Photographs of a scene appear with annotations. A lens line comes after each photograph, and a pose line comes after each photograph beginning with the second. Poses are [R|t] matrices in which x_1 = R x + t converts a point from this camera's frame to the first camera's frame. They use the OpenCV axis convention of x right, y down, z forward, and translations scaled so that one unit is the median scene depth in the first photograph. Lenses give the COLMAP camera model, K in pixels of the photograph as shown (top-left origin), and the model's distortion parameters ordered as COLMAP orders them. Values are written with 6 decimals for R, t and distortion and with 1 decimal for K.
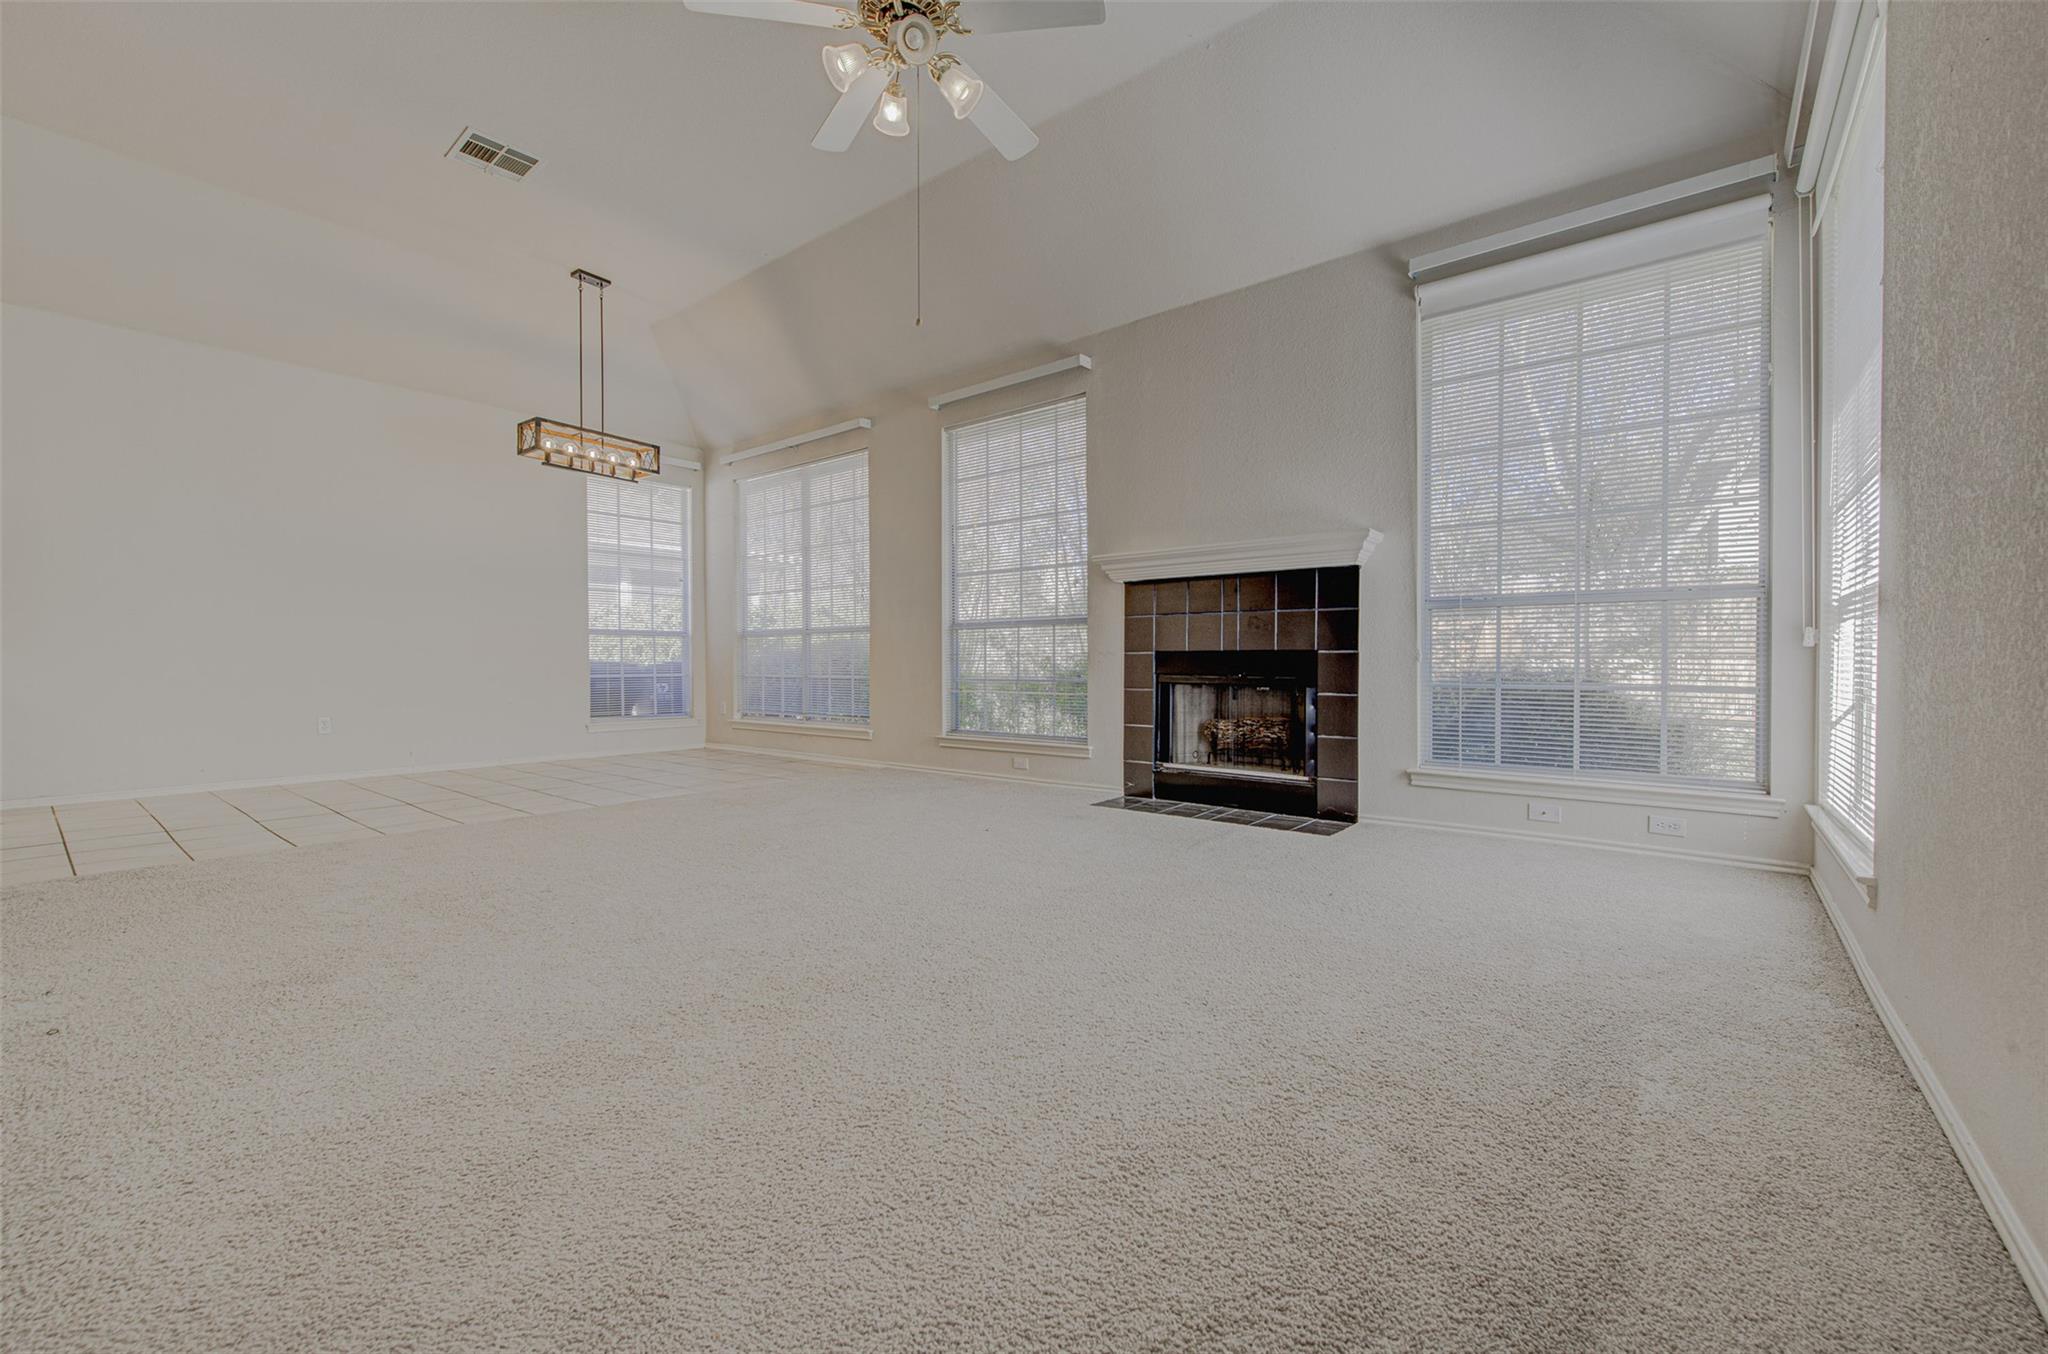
lens RADIAL K [[826.3, 0, 1034.8], [0, 826.3, 675.3], [0, 0, 1]] dist [-0.000931, -0.000545]
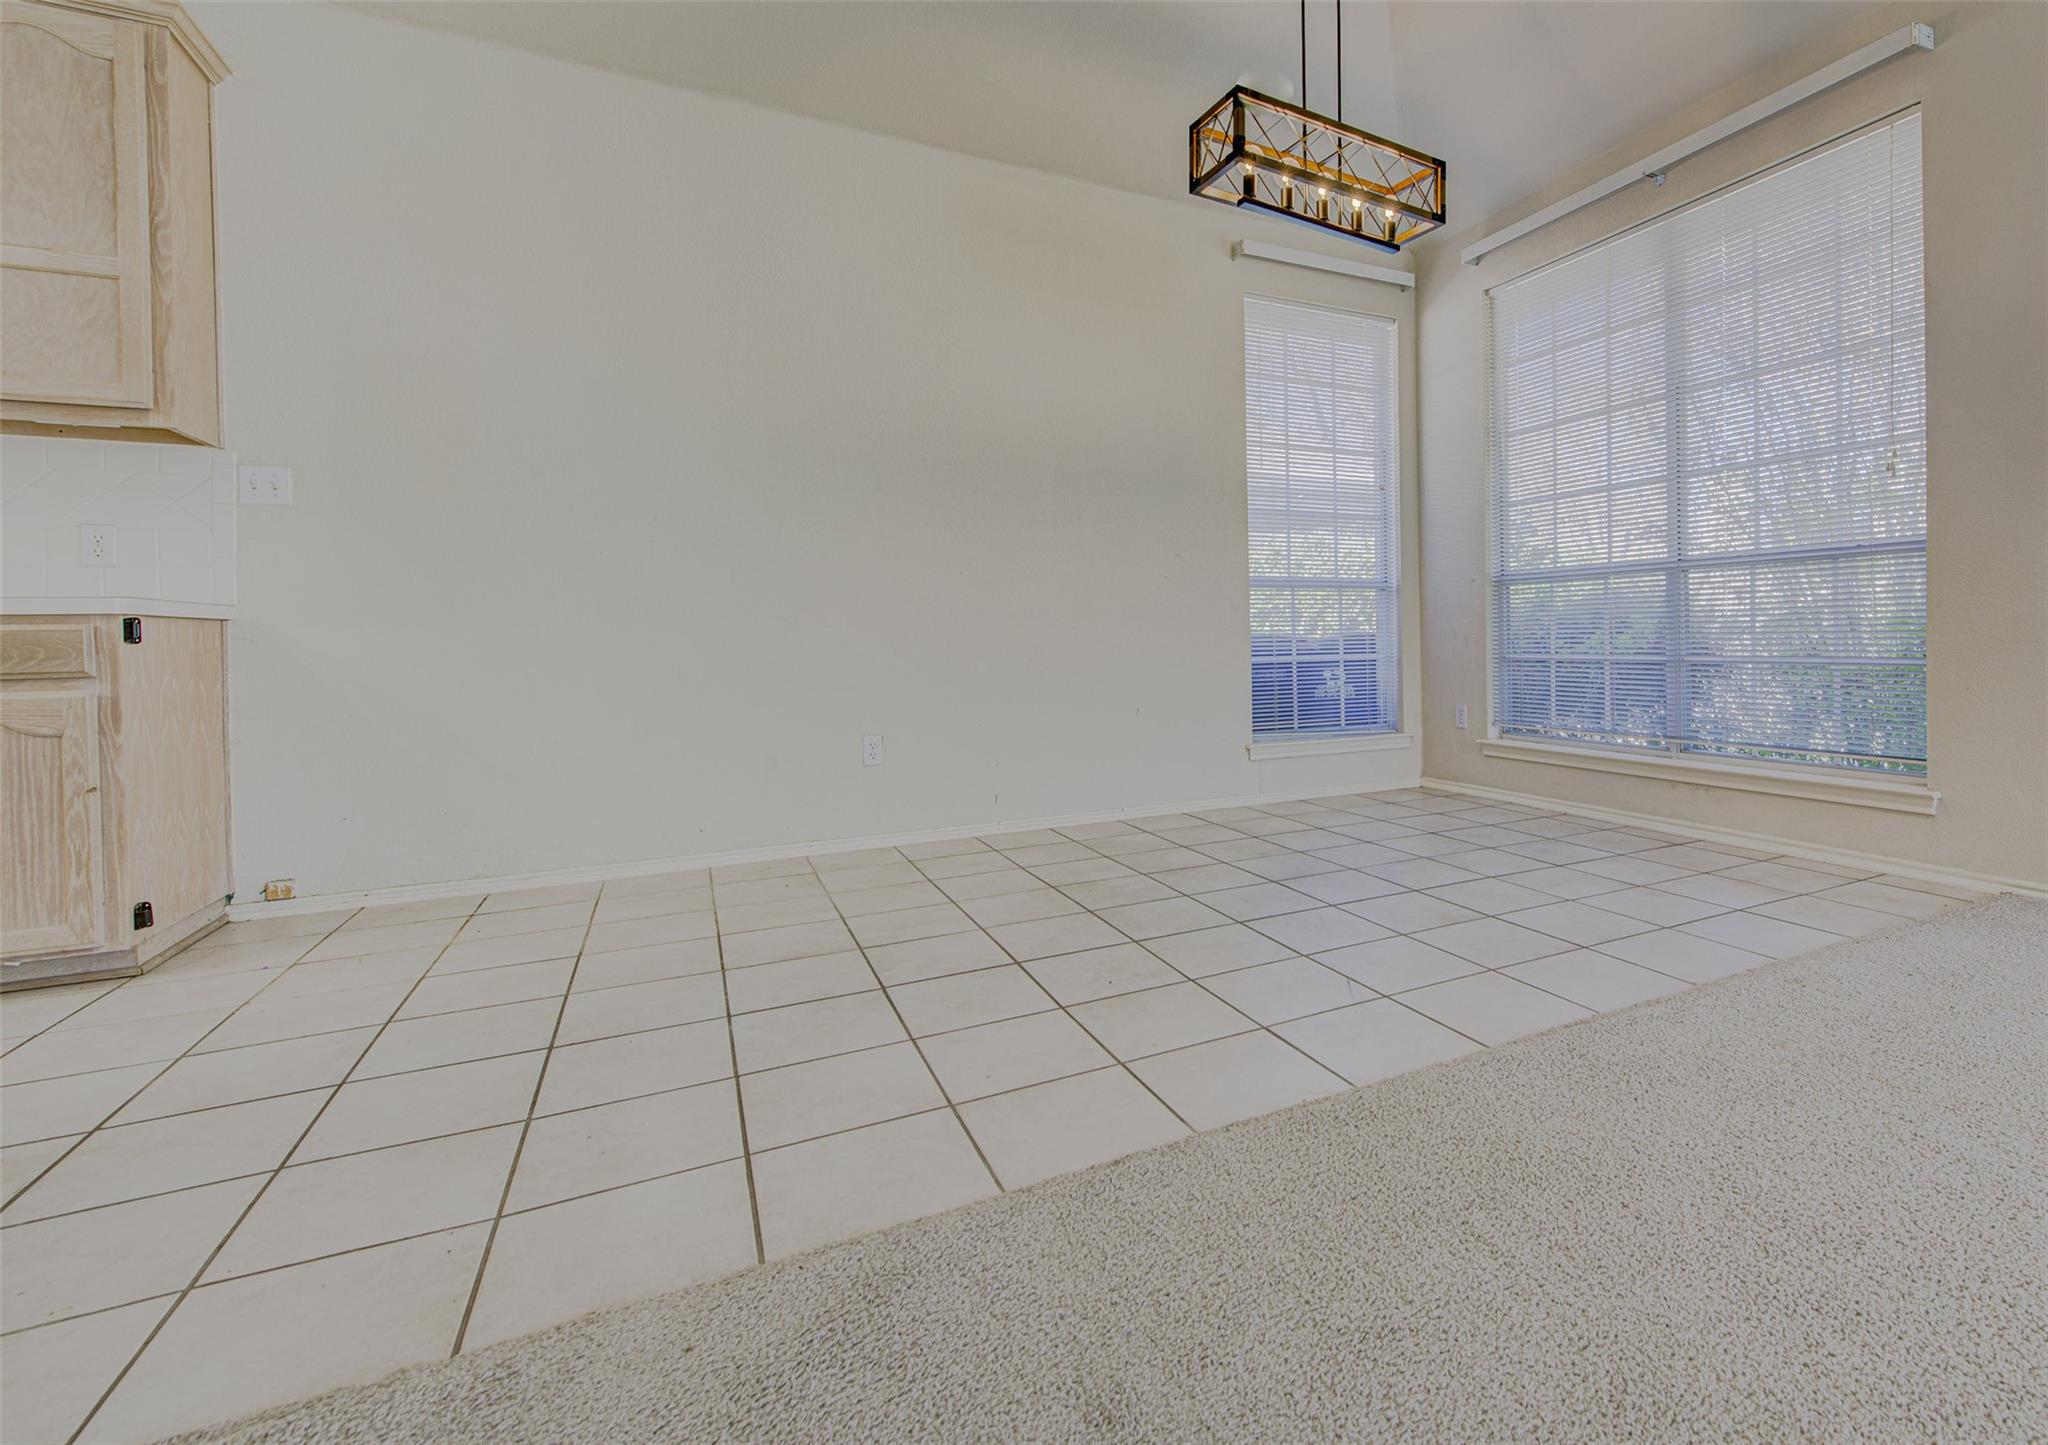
lens RADIAL K [[979.0, 0, 1208.1], [0, 979.0, 647.7], [0, 0, 1]] dist [-0.003893, -0.001682]
pose [[0.919546, -0.010647, -0.392837, -0.304679], [0.011689, 0.999932, 0.000261, -0.008741], [0.392808, -0.004832, 0.919608, 0.375804]]
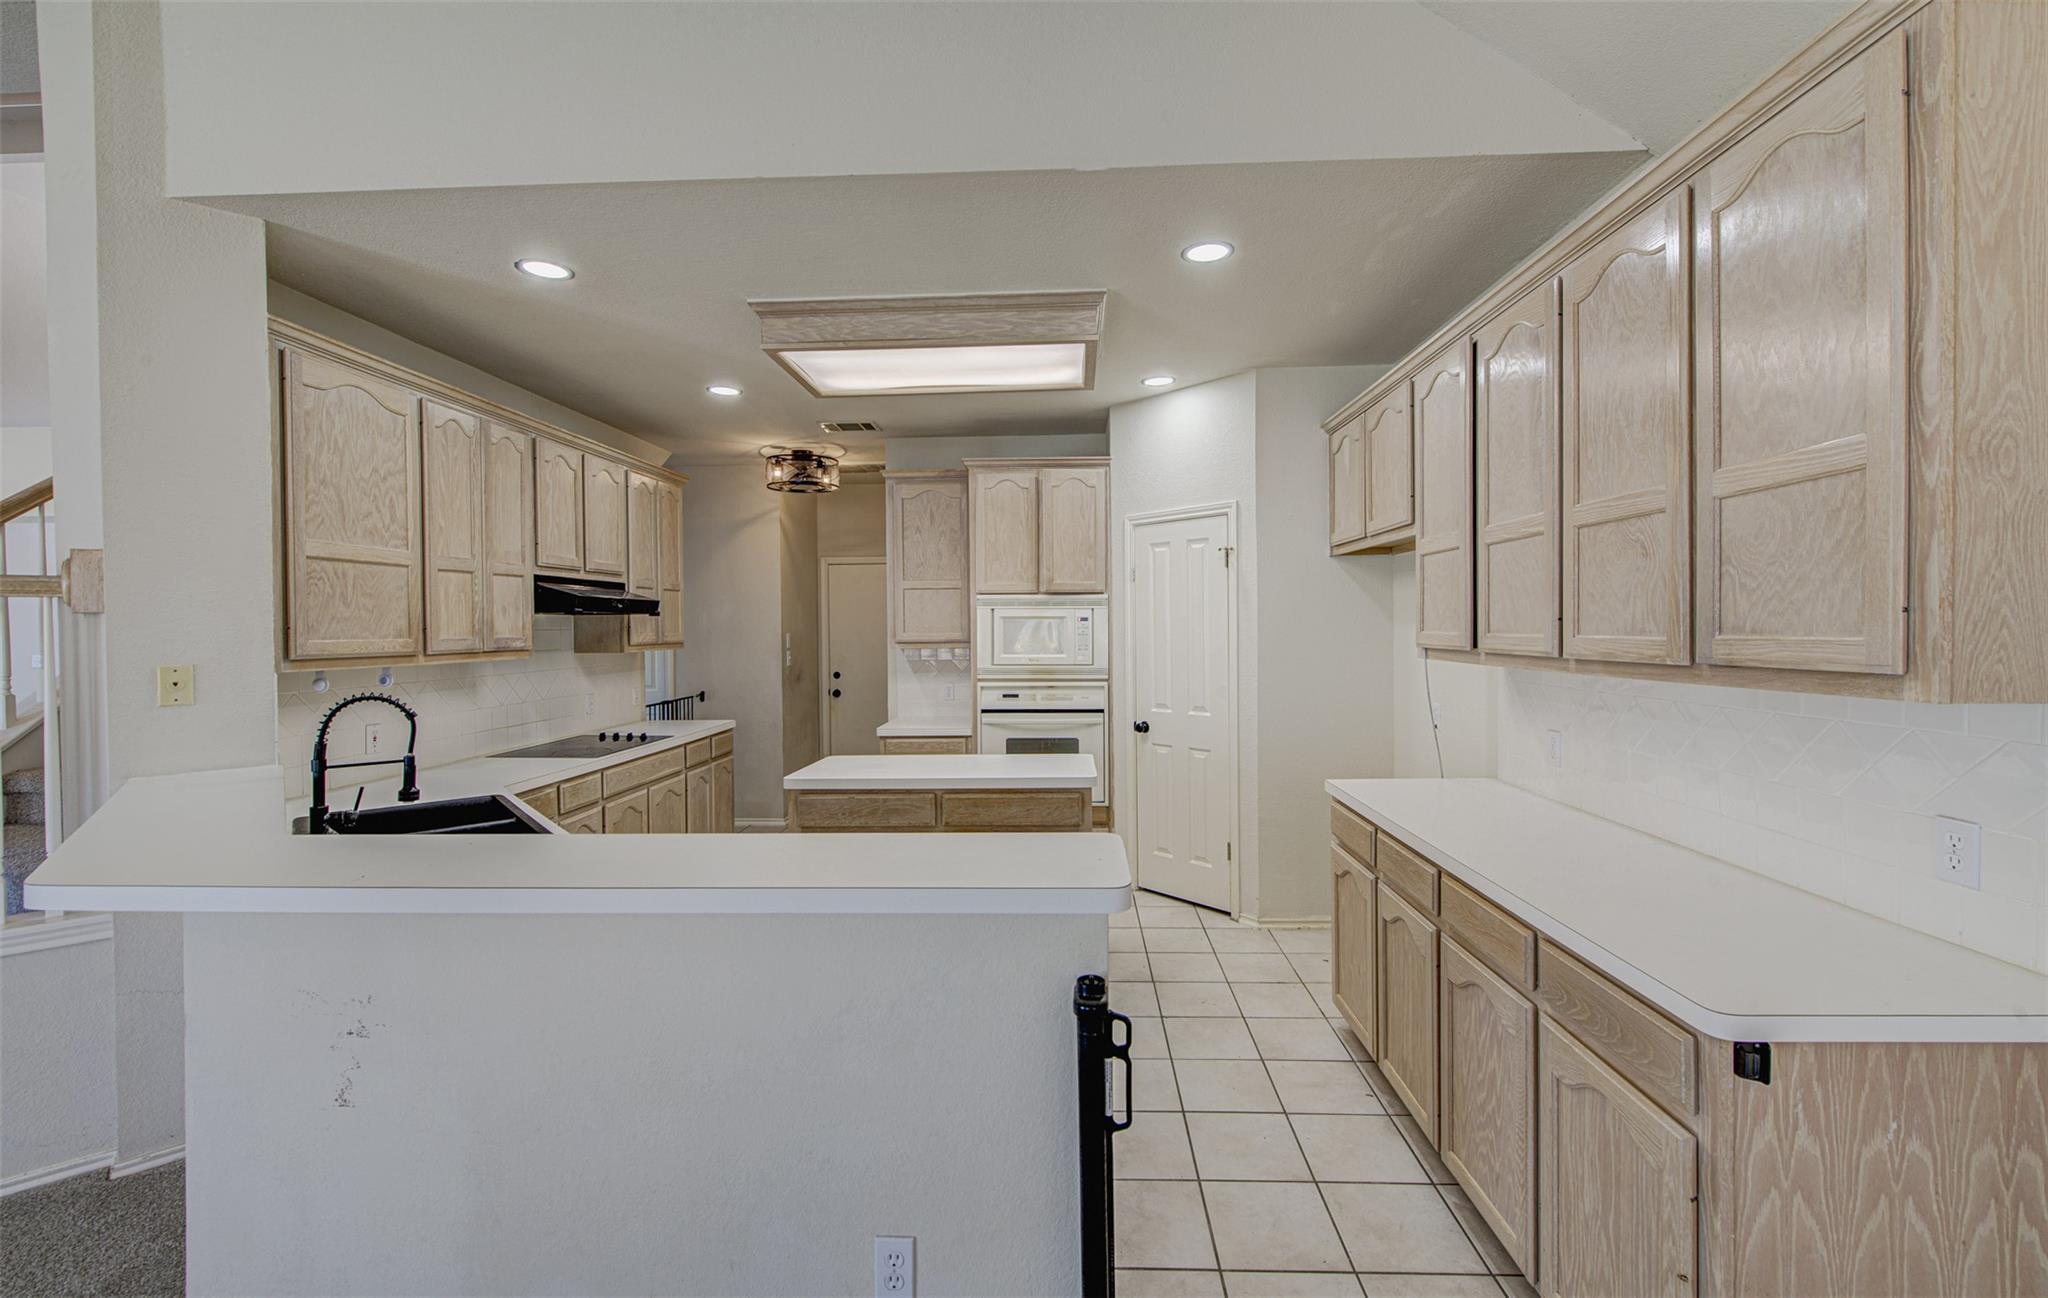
lens RADIAL K [[830.9, 0, 1042.2], [0, 830.9, 632.5], [0, 0, 1]] dist [-0.000808, 0.000073]
pose [[-0.802151, 0.016224, -0.596901, -0.542755], [0.007181, 0.999821, 0.017526, -0.114991], [0.597079, 0.009772, -0.802123, 0.586107]]
